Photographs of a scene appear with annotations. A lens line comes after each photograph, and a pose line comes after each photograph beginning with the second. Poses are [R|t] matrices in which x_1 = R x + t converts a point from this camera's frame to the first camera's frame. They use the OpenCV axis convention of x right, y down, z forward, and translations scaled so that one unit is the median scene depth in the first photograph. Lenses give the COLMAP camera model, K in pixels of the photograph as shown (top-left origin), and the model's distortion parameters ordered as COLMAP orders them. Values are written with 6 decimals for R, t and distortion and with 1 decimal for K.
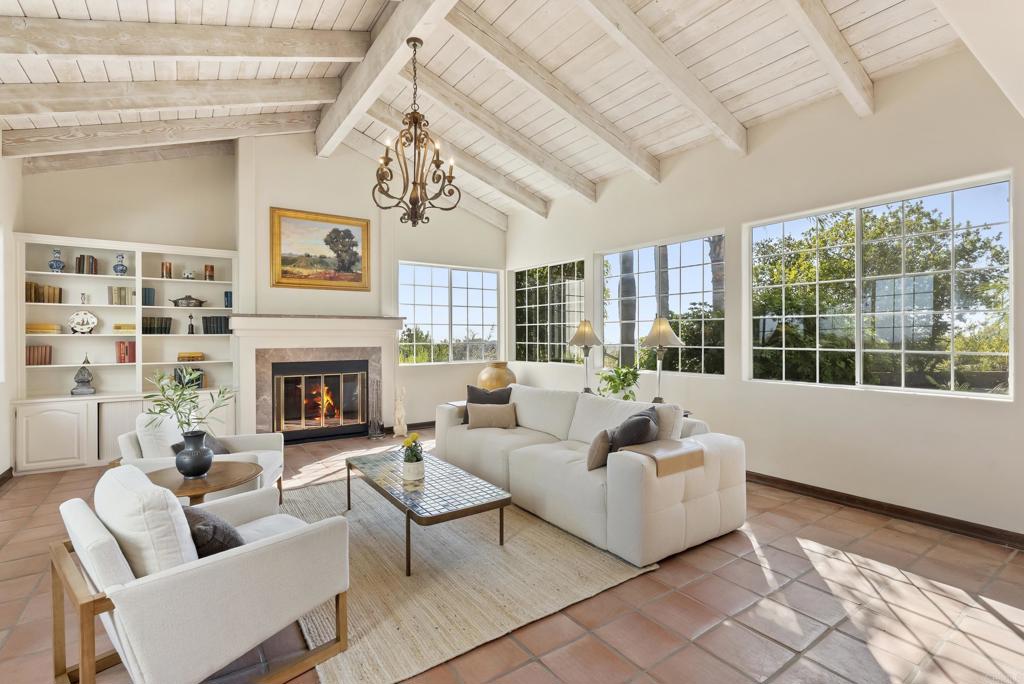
lens RADIAL K [[474.8, 0, 508.9], [0, 474.8, 334.7], [0, 0, 1]] dist [-0.002549, 0.000340]
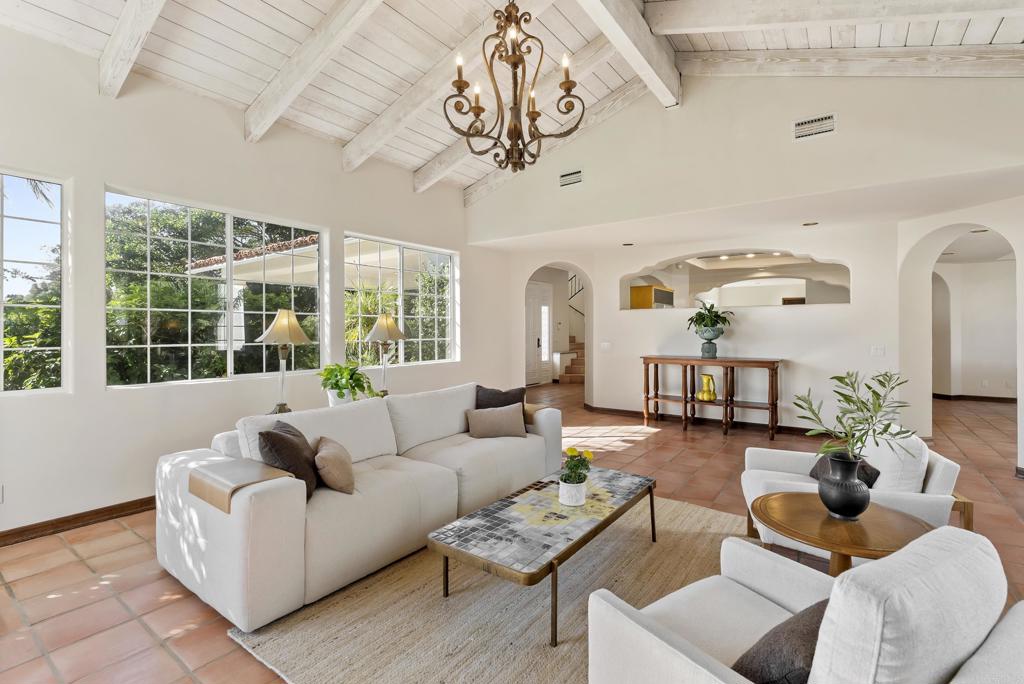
lens RADIAL K [[463.9, 0, 508.5], [0, 463.9, 334.9], [0, 0, 1]] dist [-0.003261, 0.000725]
pose [[-0.327771, -0.003210, 0.944752, -0.614609], [0.004646, 0.999977, 0.005009, 0.005066], [-0.944746, 0.006031, -0.327748, 0.858619]]
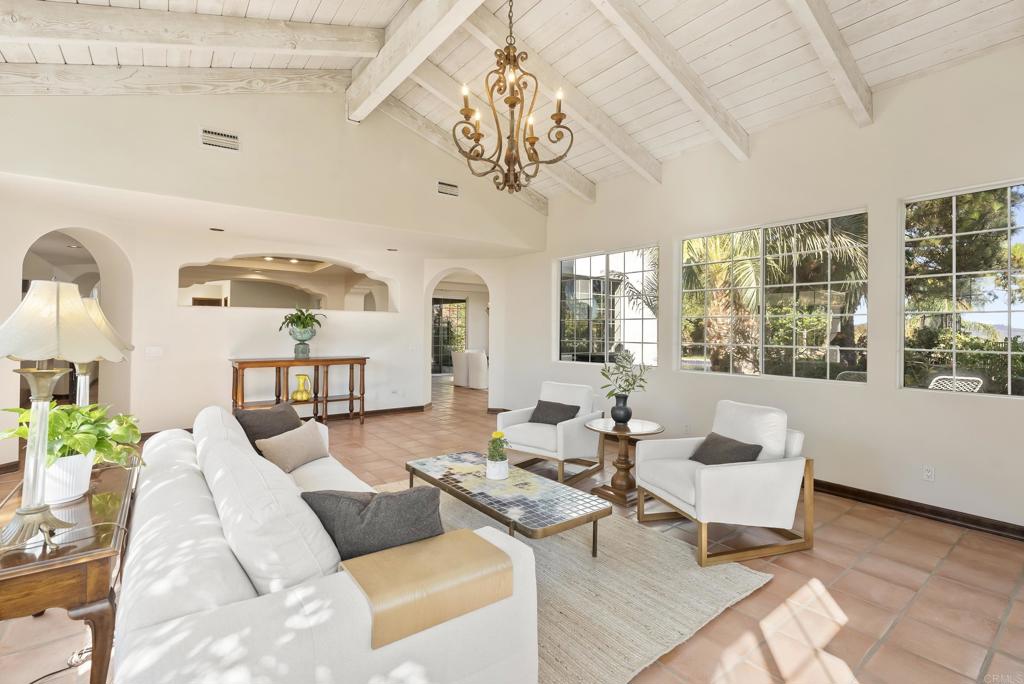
lens RADIAL K [[463.9, 0, 508.5], [0, 463.9, 334.9], [0, 0, 1]] dist [-0.003261, 0.000725]
pose [[-0.999077, 0.001816, -0.042910, -0.140981], [0.001478, 0.999968, 0.007919, 0.000532], [0.042923, 0.007849, -0.999048, 1.236999]]
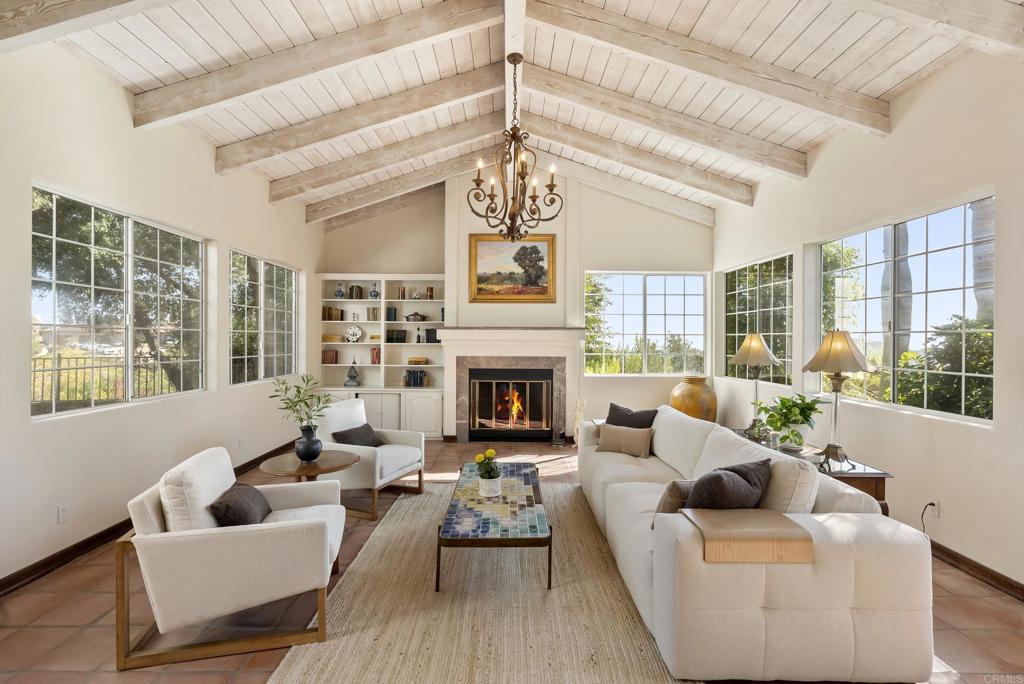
lens RADIAL K [[463.9, 0, 508.5], [0, 463.9, 334.9], [0, 0, 1]] dist [-0.003261, 0.000725]
pose [[0.827238, 0.002377, -0.561846, 0.218814], [-0.007376, 0.999951, -0.006629, -0.016215], [0.561803, 0.009628, 0.827215, 0.121435]]
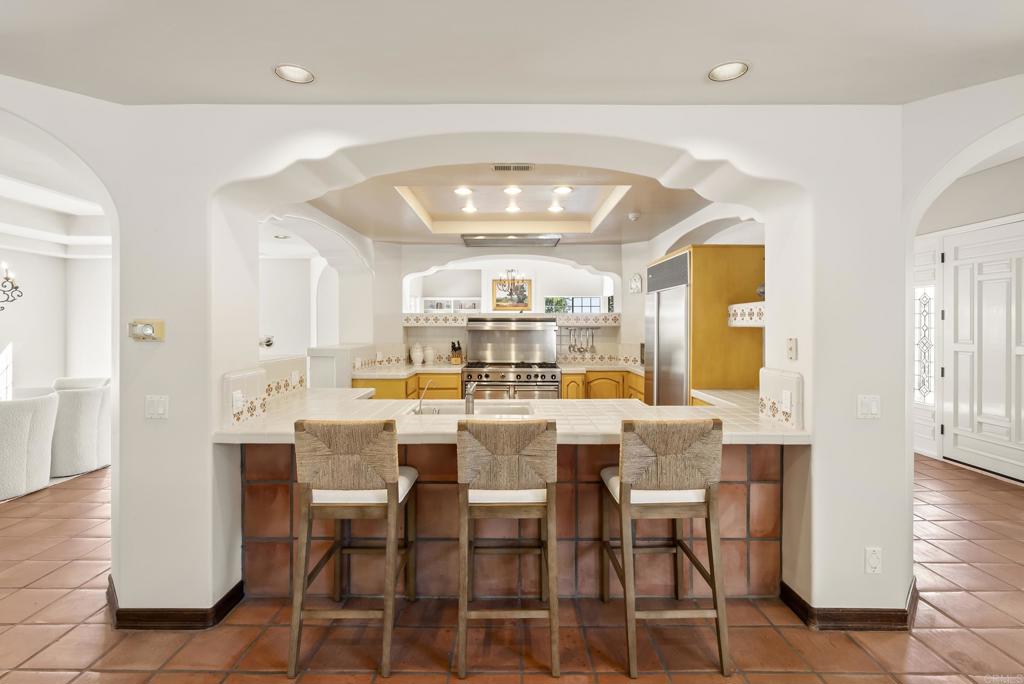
lens RADIAL K [[463.9, 0, 508.5], [0, 463.9, 334.9], [0, 0, 1]] dist [-0.003261, 0.000725]
pose [[0.818801, 0.011571, -0.573960, 1.030357], [-0.002866, 0.999867, 0.016068, -0.011499], [0.574070, -0.011511, 0.818726, -1.024370]]
